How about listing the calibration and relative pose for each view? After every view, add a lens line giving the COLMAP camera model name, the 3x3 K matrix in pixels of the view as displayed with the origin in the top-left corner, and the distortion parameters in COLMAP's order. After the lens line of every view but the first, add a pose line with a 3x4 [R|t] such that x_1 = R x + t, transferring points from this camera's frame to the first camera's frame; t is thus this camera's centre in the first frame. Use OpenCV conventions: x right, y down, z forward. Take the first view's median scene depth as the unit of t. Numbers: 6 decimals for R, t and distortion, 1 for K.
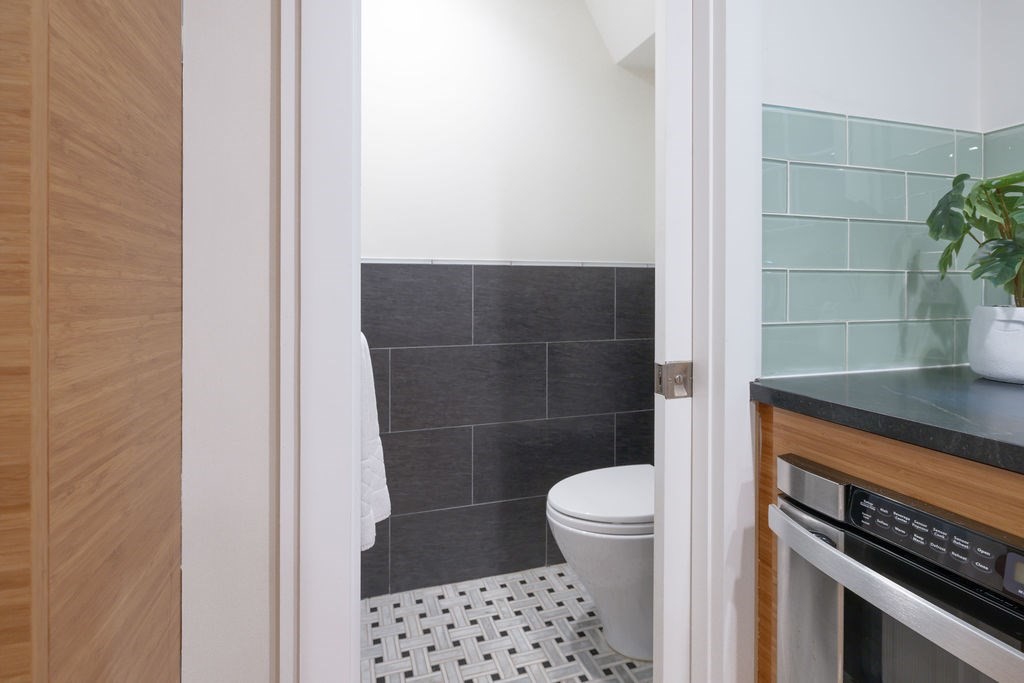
lens RADIAL K [[463.2, 0, 511.5], [0, 463.2, 295.8], [0, 0, 1]] dist [0.001179, -0.000143]
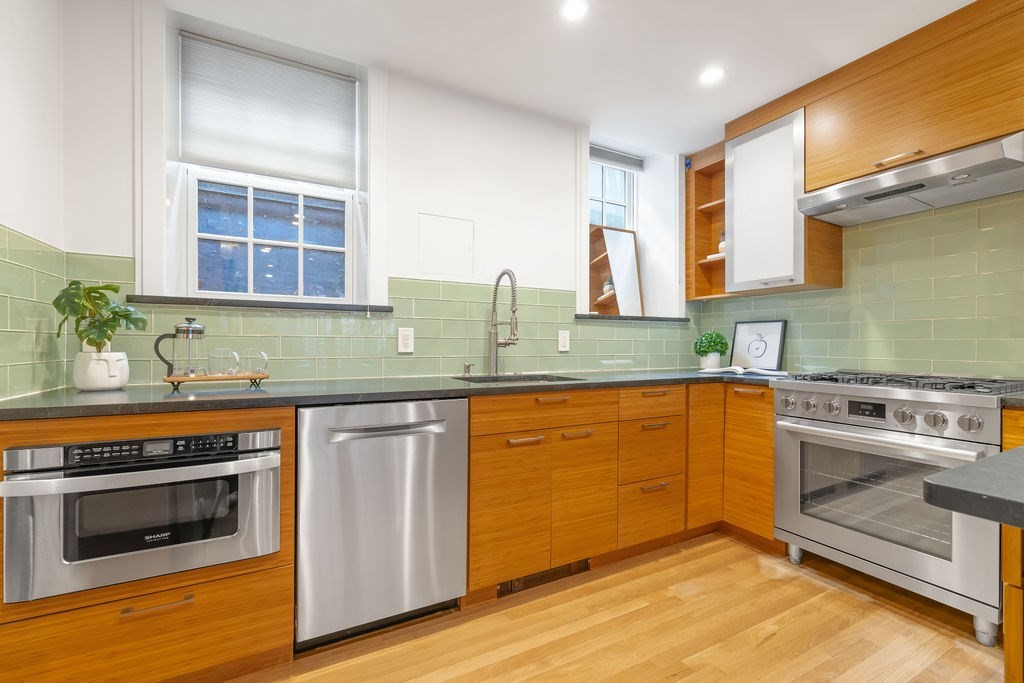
lens RADIAL K [[432.0, 0, 504.5], [0, 432.0, 346.5], [0, 0, 1]] dist [-0.001720, -0.000119]
pose [[-0.197000, -0.004659, 0.980392, -1.147403], [0.004548, 0.999974, 0.005666, -0.004244], [-0.980393, 0.005575, -0.196973, -0.360286]]
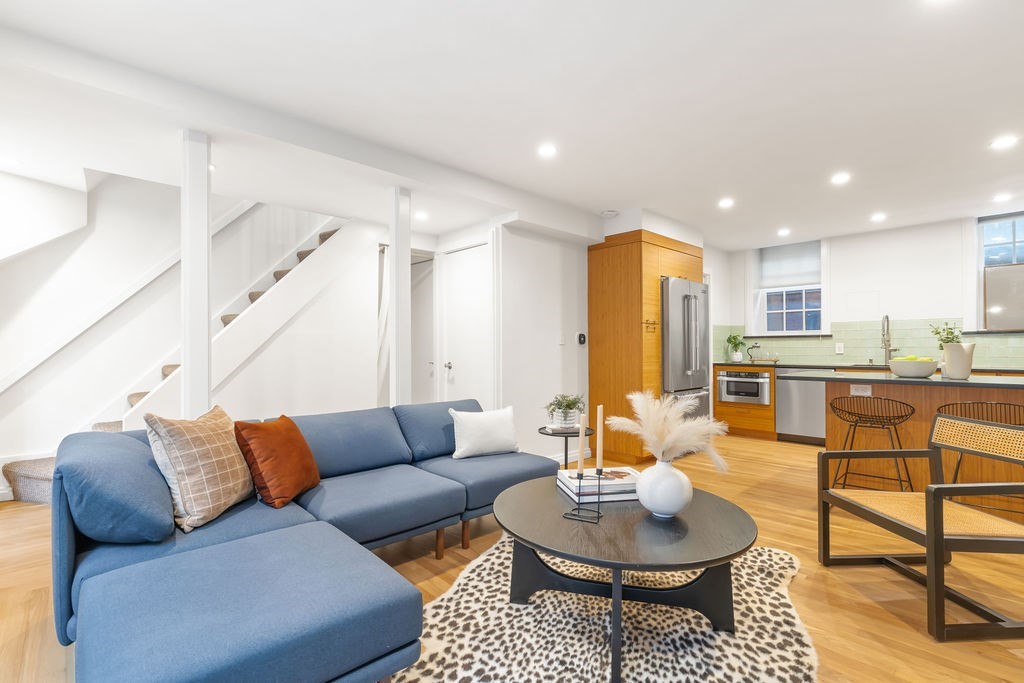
lens RADIAL K [[475.5, 0, 505.0], [0, 475.5, 345.4], [0, 0, 1]] dist [0.001050, 0.001399]
pose [[0.887528, -0.002201, 0.460749, -6.455043], [0.008148, 0.999907, -0.010918, -0.038359], [-0.460683, 0.013444, 0.887463, -4.598886]]
